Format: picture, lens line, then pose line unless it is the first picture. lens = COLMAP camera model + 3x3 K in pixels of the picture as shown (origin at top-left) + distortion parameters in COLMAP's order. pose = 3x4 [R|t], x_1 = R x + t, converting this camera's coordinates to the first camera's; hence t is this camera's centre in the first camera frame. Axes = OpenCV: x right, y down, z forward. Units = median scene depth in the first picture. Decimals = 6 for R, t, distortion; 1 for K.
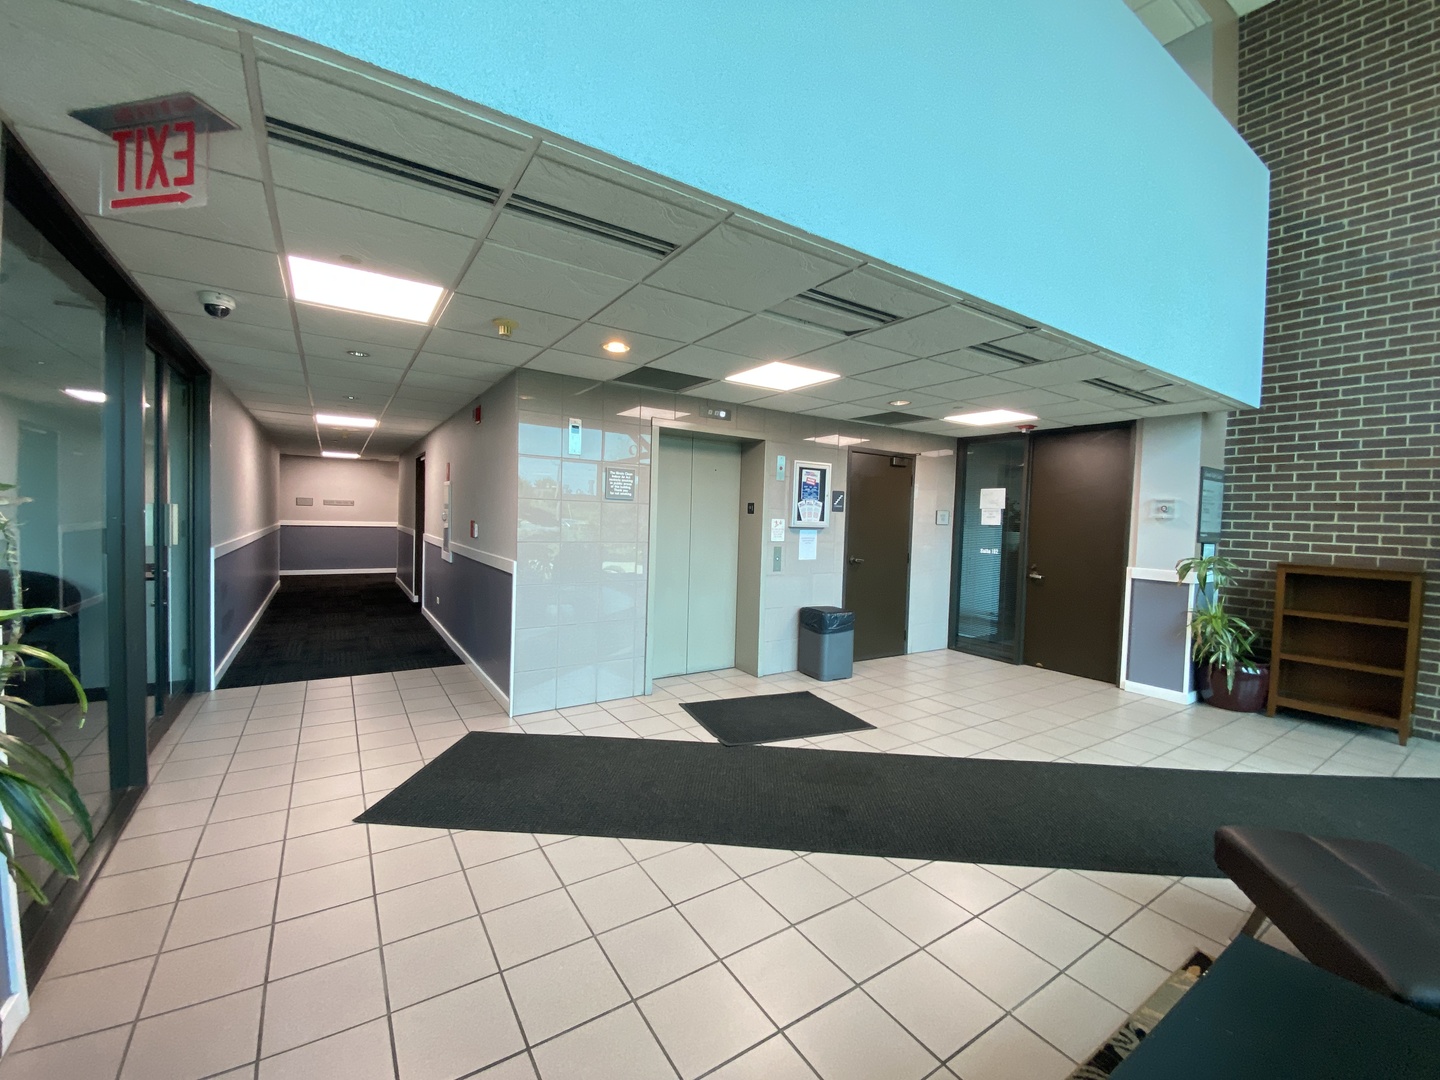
lens RADIAL K [[576.6, 0, 720.0], [0, 576.6, 540.0], [0, 0, 1]] dist [0.001335, -0.000216]
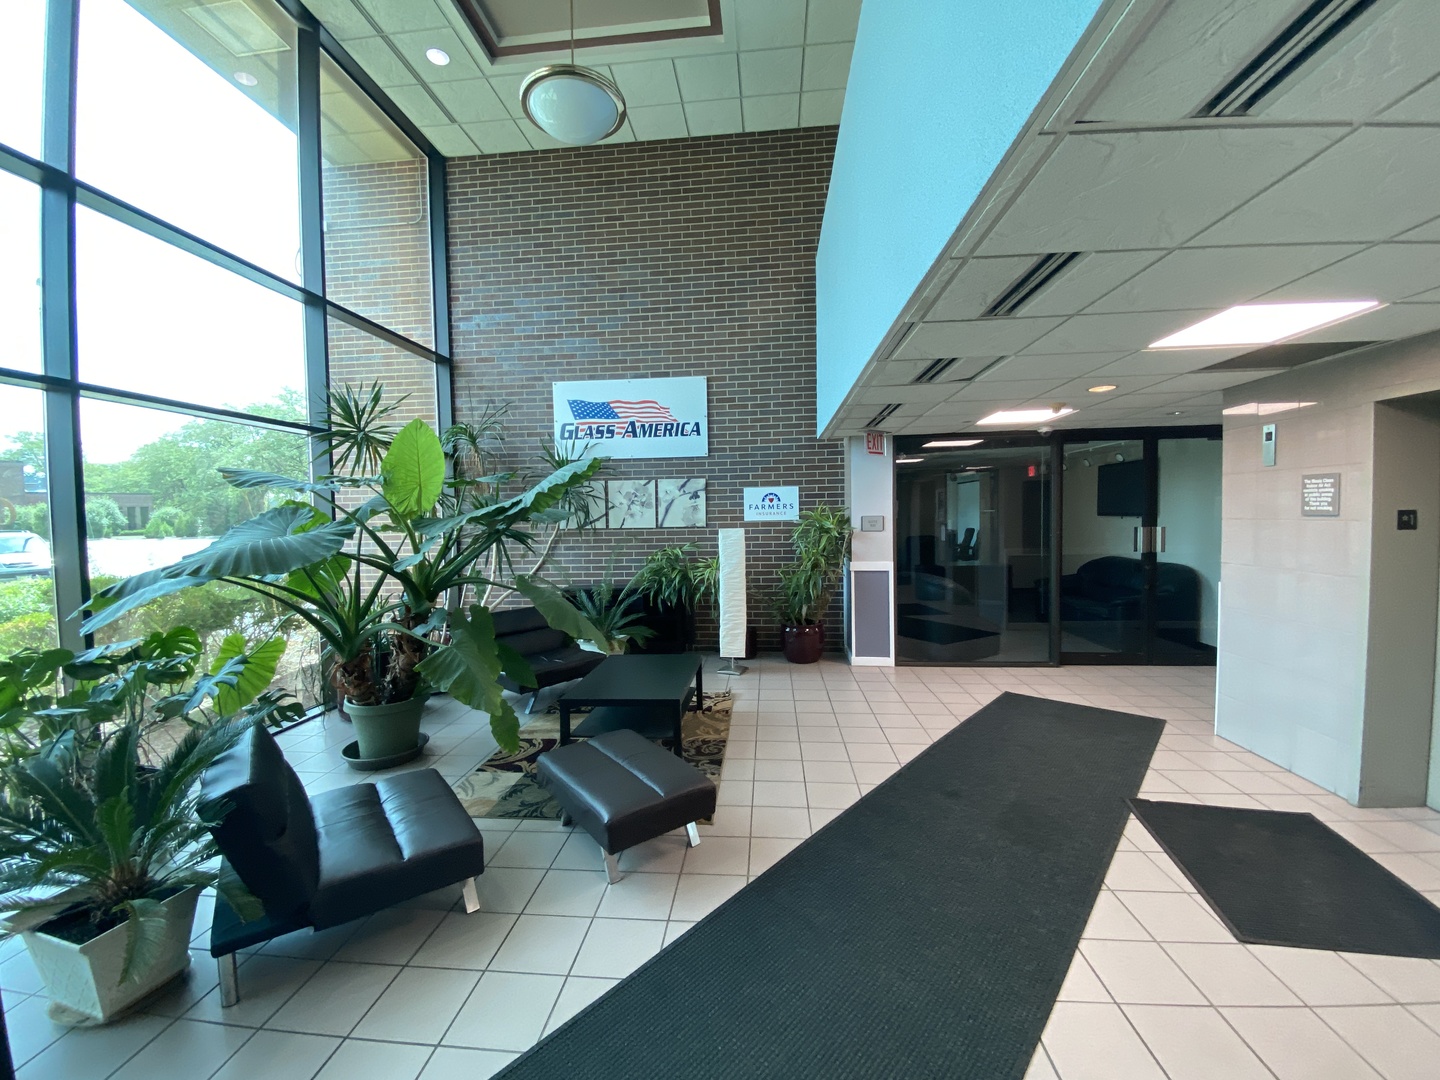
lens RADIAL K [[576.6, 0, 720.0], [0, 576.6, 540.0], [0, 0, 1]] dist [0.001335, -0.000216]
pose [[-0.604970, 0.016671, -0.796074, 1.053309], [-0.043082, 0.997631, 0.053632, -0.054094], [0.795082, 0.066742, -0.602819, 0.987044]]
